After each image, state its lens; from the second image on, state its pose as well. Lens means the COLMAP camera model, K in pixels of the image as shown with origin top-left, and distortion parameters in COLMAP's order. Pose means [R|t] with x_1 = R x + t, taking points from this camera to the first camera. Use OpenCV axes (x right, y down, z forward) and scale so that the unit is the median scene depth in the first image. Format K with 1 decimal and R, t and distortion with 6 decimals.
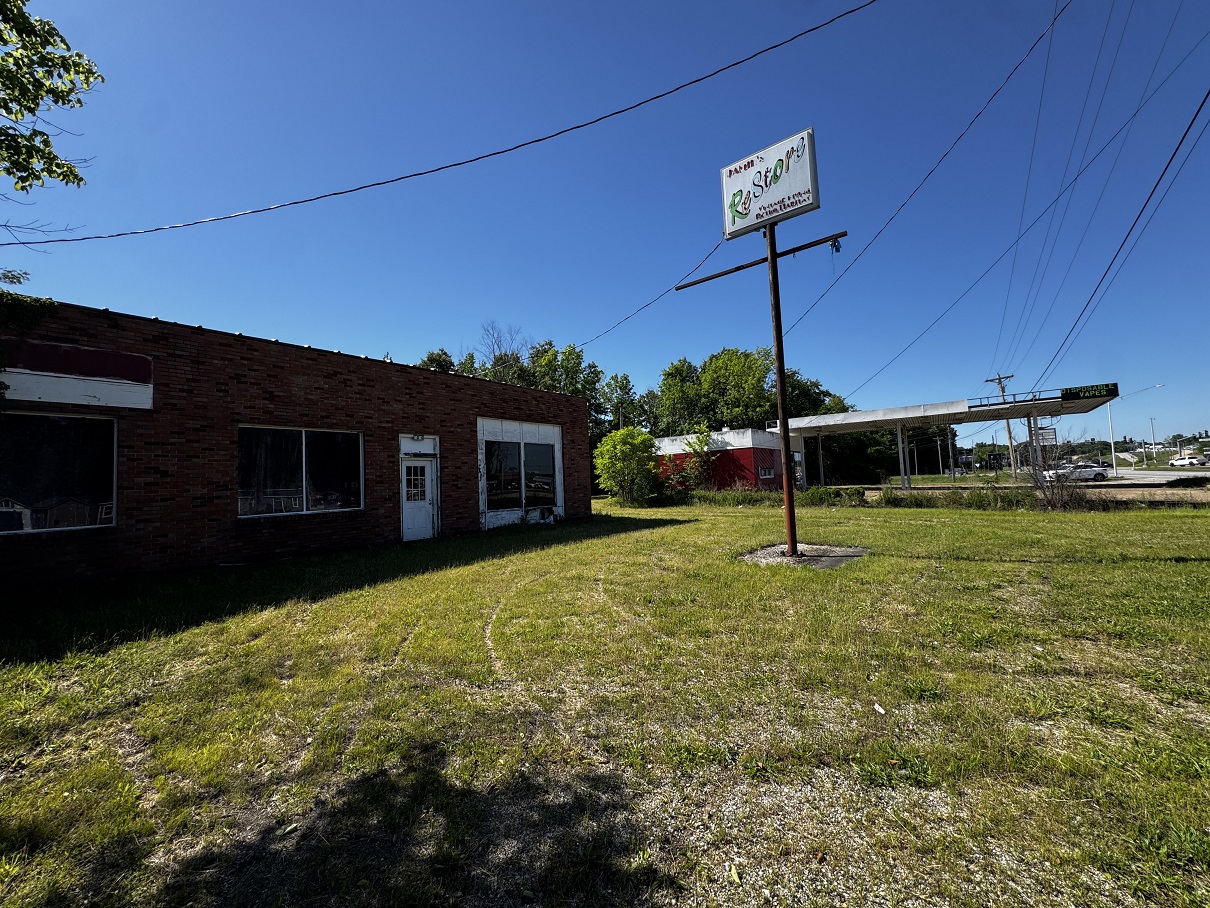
lens RADIAL K [[484.7, 0, 602.2], [0, 484.7, 451.8], [0, 0, 1]] dist [-0.003843, 0.000346]
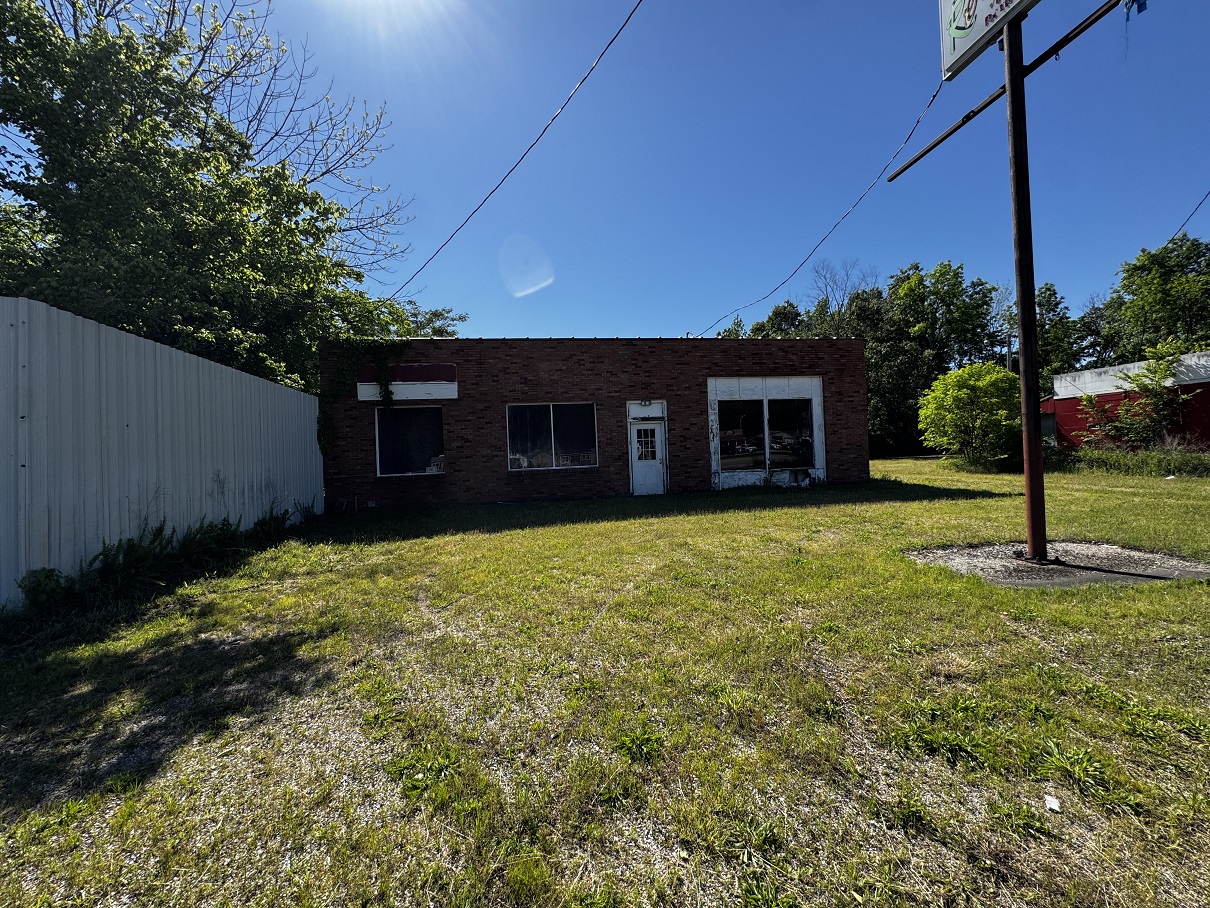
lens RADIAL K [[484.7, 0, 605.3], [0, 484.7, 451.3], [0, 0, 1]] dist [-0.003843, 0.000346]
pose [[0.726772, 0.008700, -0.686823, 0.378345], [0.054269, 0.996067, 0.070043, -0.002576], [0.684731, -0.088178, 0.723442, 0.154984]]
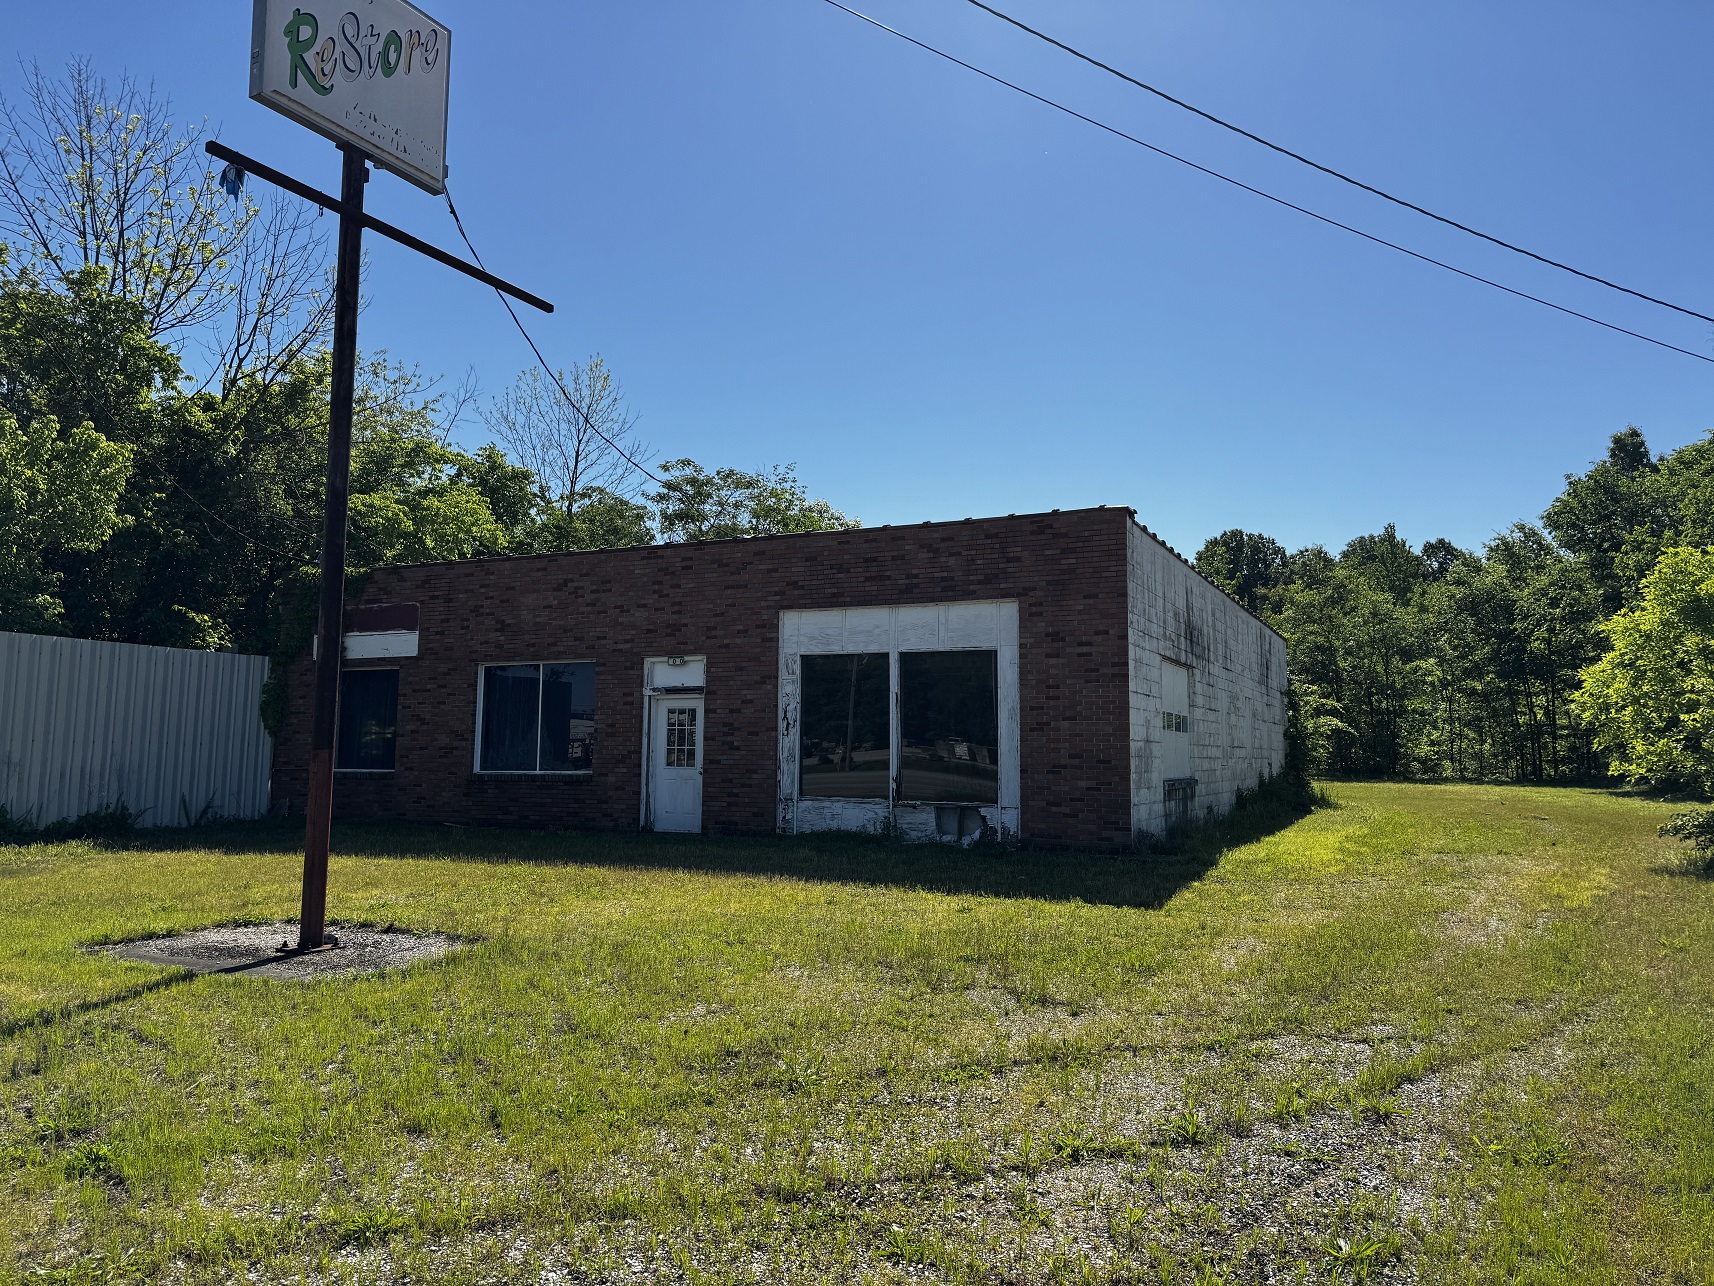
lens RADIAL K [[1172.2, 0, 871.1], [0, 1172.2, 641.5], [0, 0, 1]] dist [0.055048, -0.058795]
pose [[0.215856, -0.048058, -0.975242, 1.317432], [0.048903, 0.998067, -0.038359, 0.016709], [0.975200, -0.039413, 0.217789, 1.113870]]
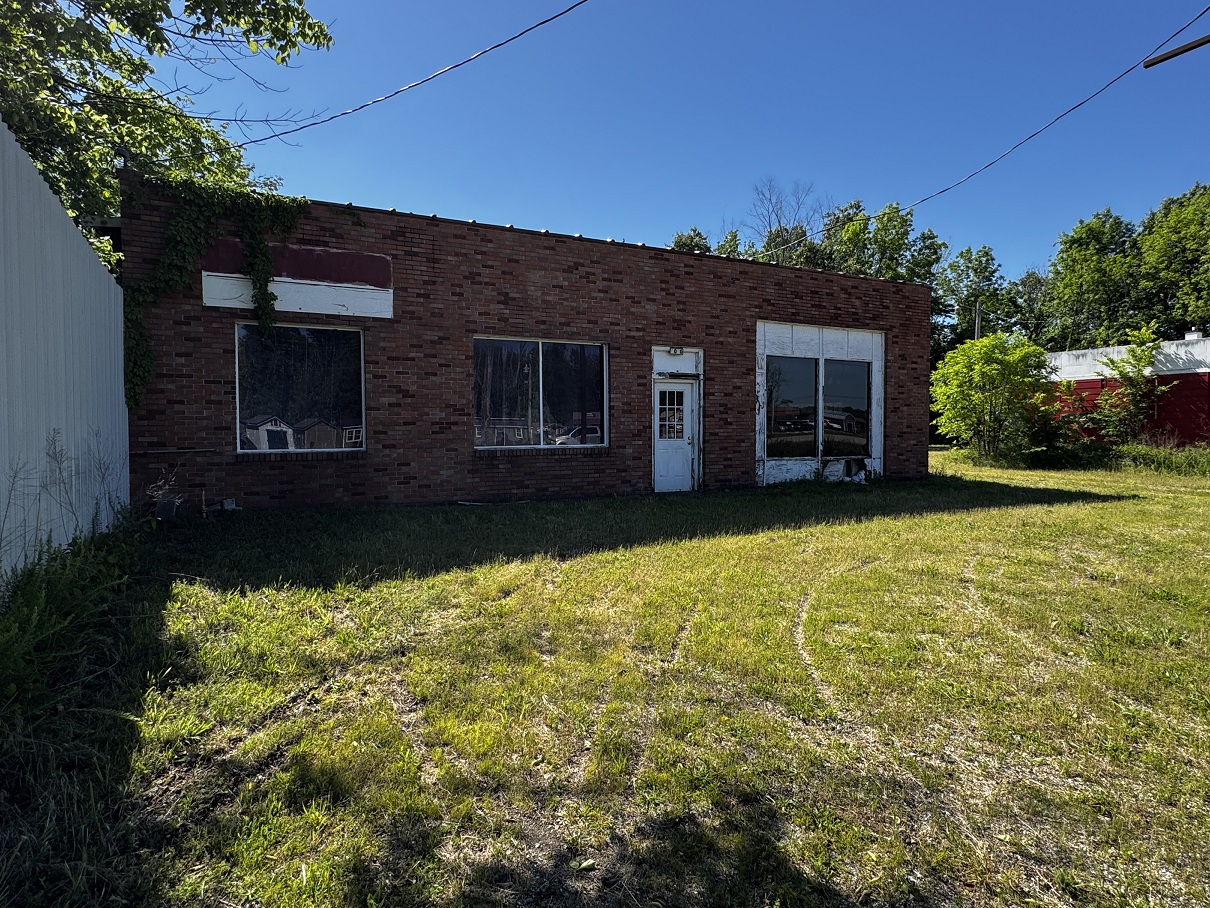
lens RADIAL K [[685.7, 0, 594.1], [0, 685.7, 453.4], [0, 0, 1]] dist [-0.008444, 0.001618]
pose [[0.899604, 0.057273, -0.432935, -0.048858], [-0.007868, 0.993327, 0.115059, 0.006499], [0.436636, -0.100102, 0.894052, 0.028231]]
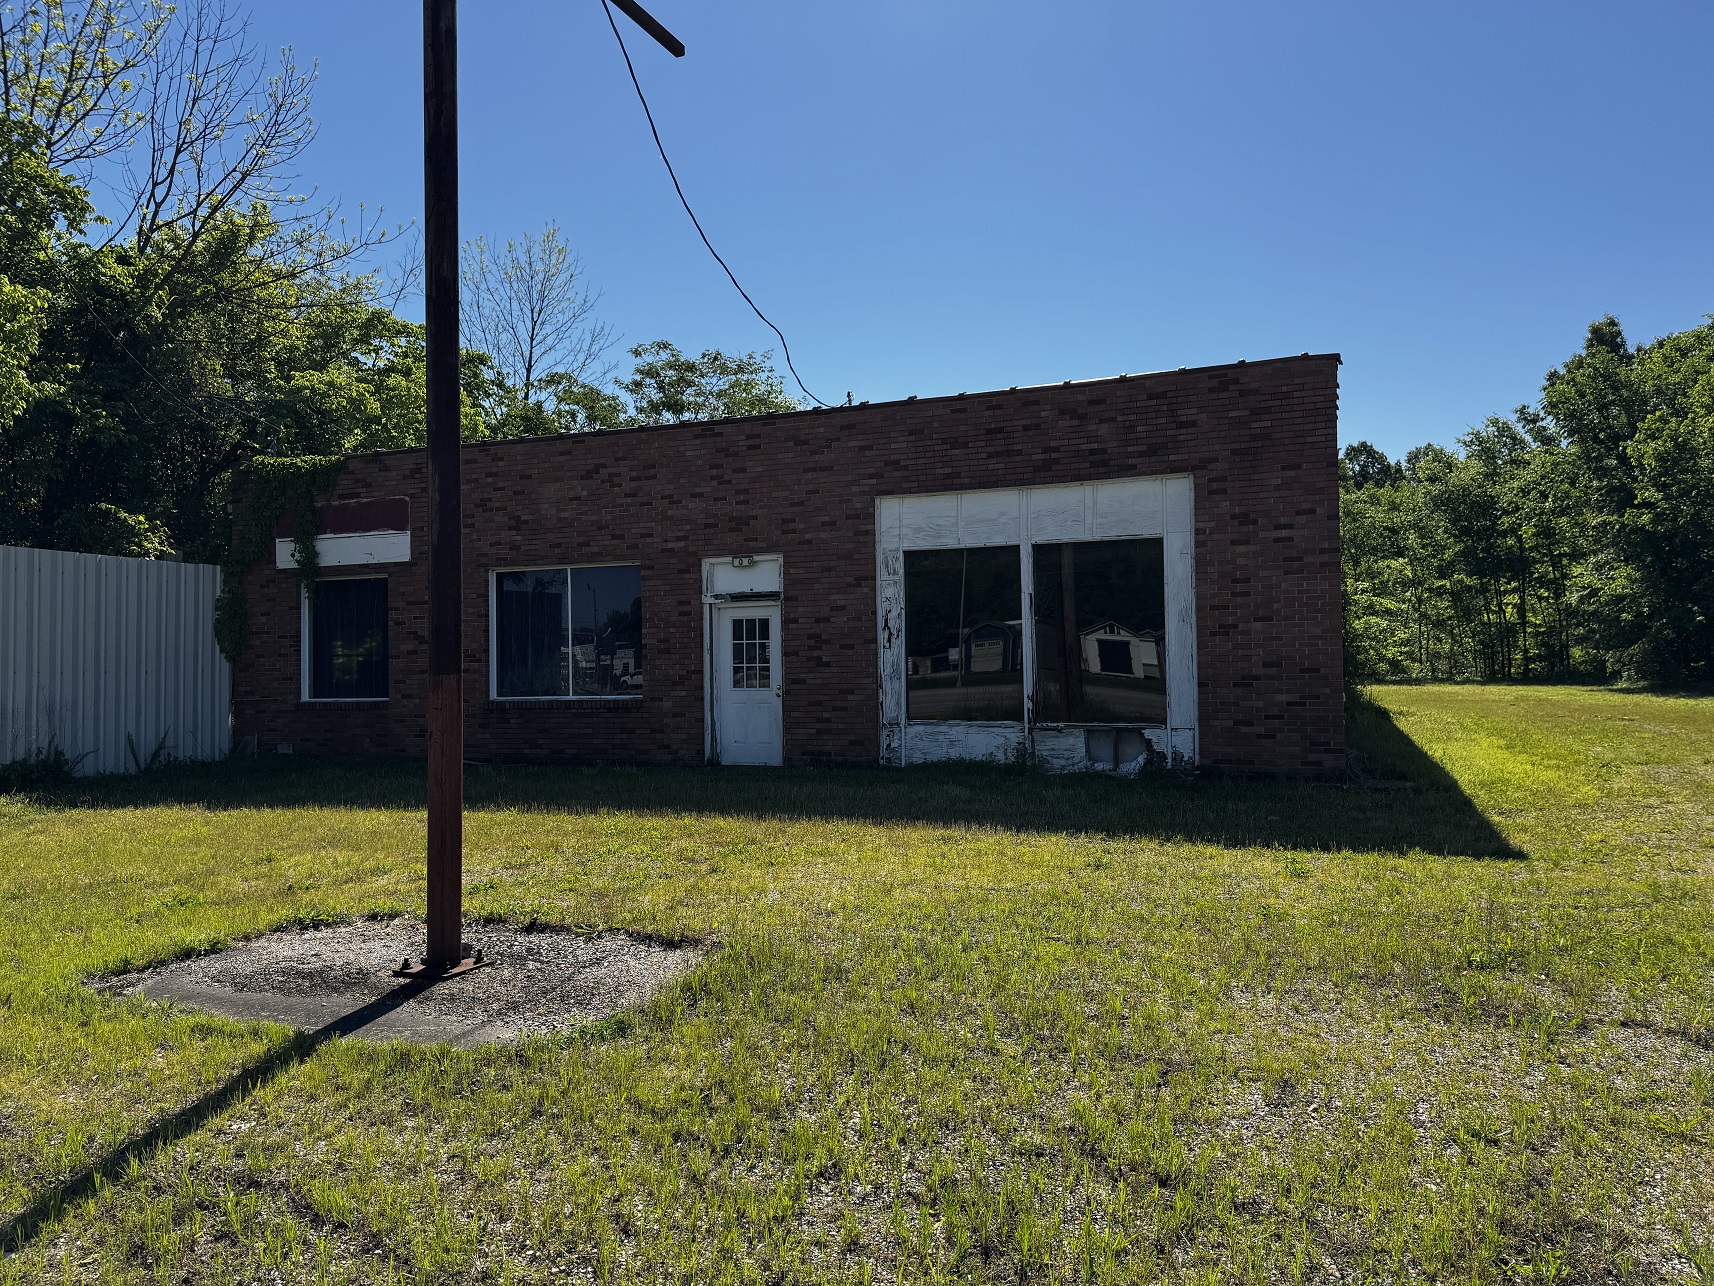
lens RADIAL K [[1172.2, 0, 854.9], [0, 1172.2, 648.4], [0, 0, 1]] dist [0.055048, -0.058795]
pose [[0.279767, 0.023524, -0.959780, 0.976617], [0.067097, 0.996776, 0.043989, 0.017374], [0.957720, -0.076705, 0.277287, 0.932430]]
